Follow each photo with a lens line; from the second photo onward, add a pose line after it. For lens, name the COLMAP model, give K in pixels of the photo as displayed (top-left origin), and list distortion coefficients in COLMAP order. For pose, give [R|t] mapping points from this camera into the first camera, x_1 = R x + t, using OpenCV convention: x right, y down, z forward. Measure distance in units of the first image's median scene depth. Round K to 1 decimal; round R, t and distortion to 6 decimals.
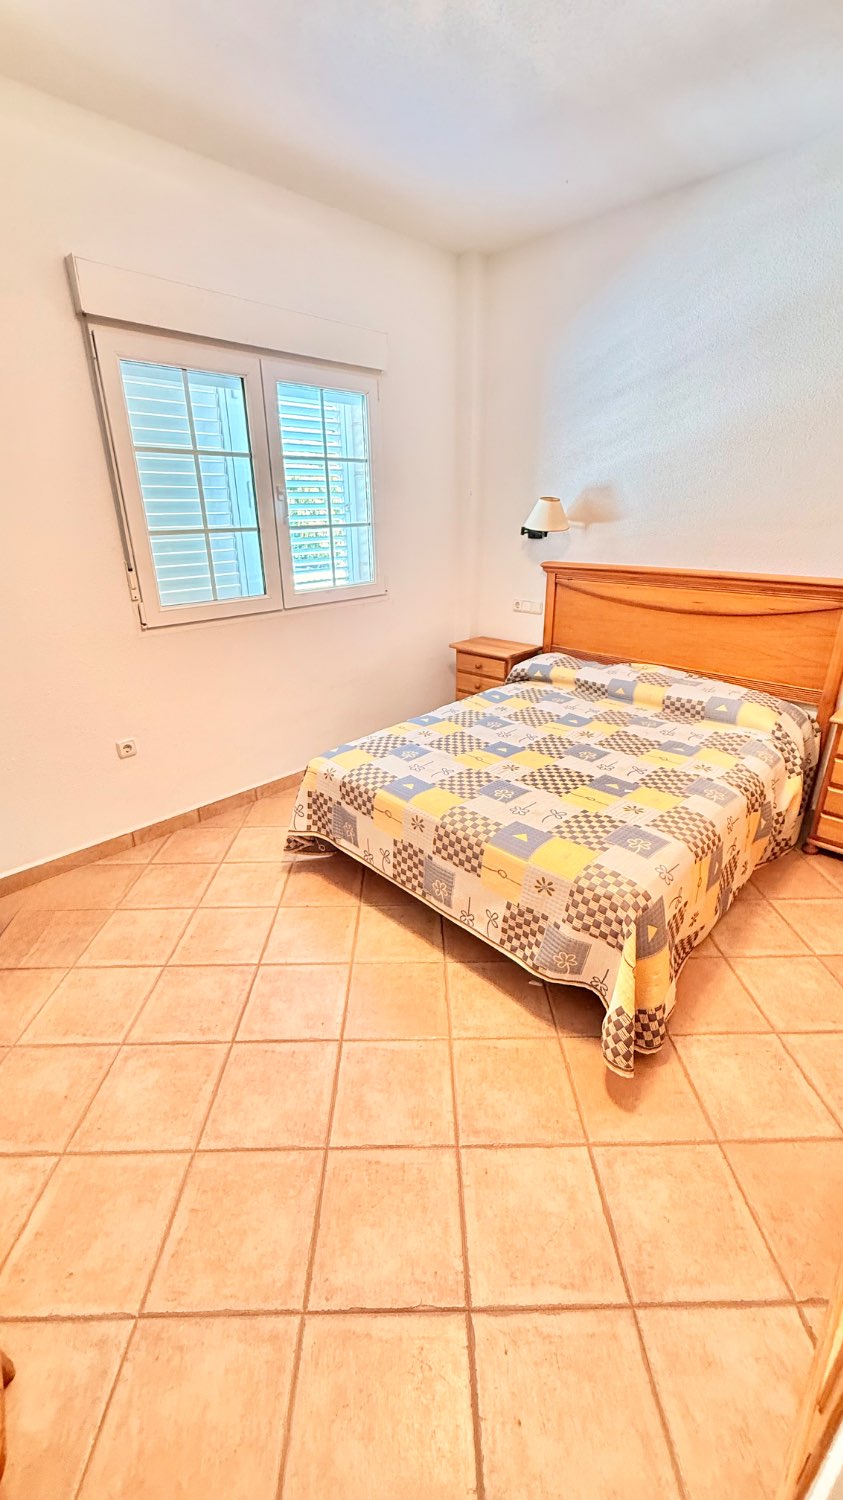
lens RADIAL K [[597.9, 0, 422.5], [0, 597.9, 744.0], [0, 0, 1]] dist [-0.000790, 0.000263]
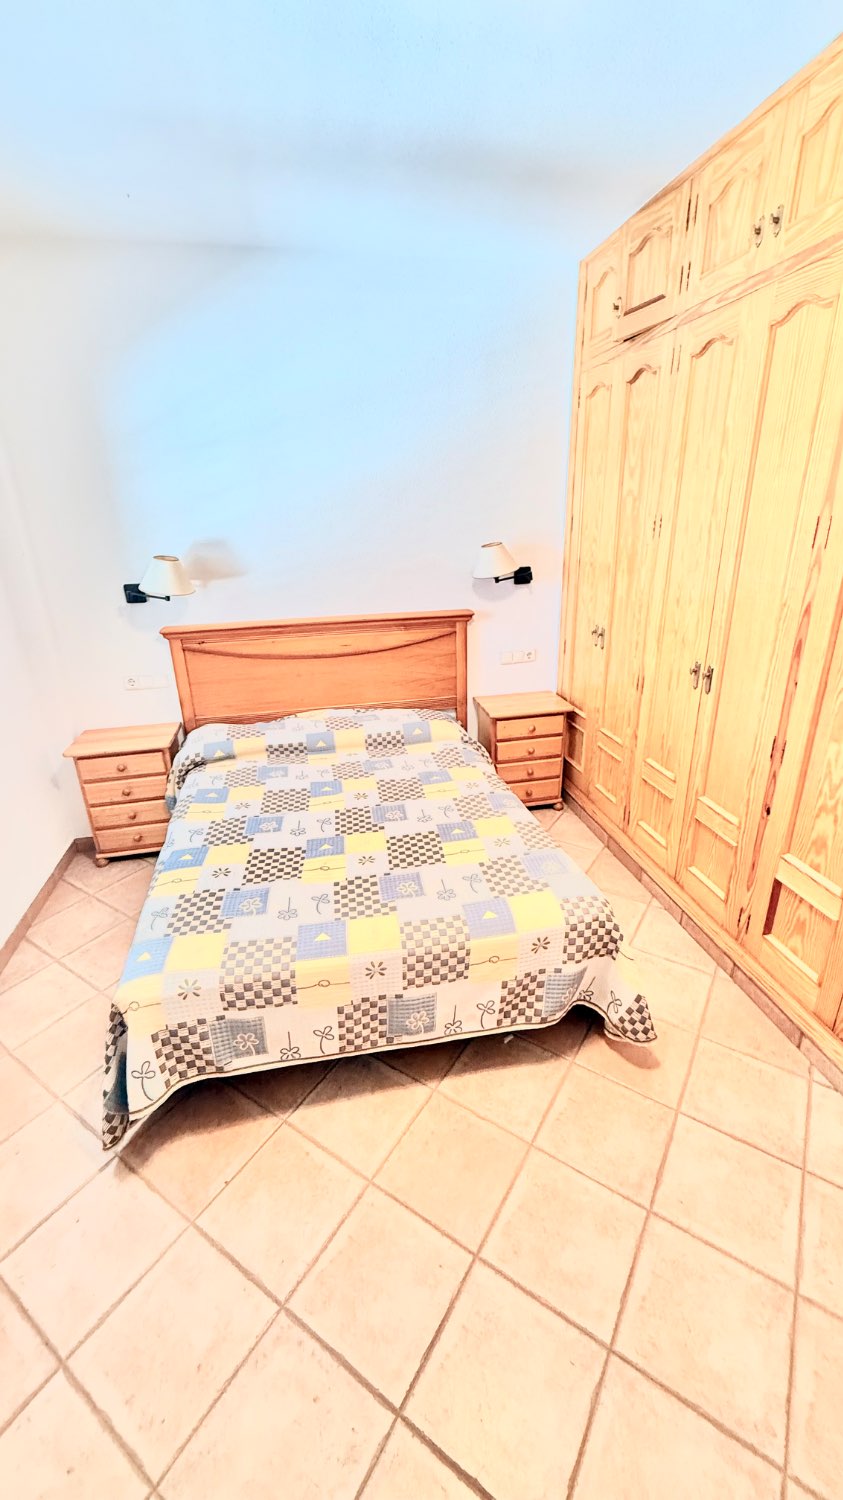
lens RADIAL K [[597.9, 0, 422.5], [0, 597.9, 744.0], [0, 0, 1]] dist [-0.000790, 0.000263]
pose [[0.559141, -0.303936, 0.771352, -0.460938], [0.323526, 0.936607, 0.134533, -0.224839], [-0.763343, 0.174329, 0.622026, 0.334622]]
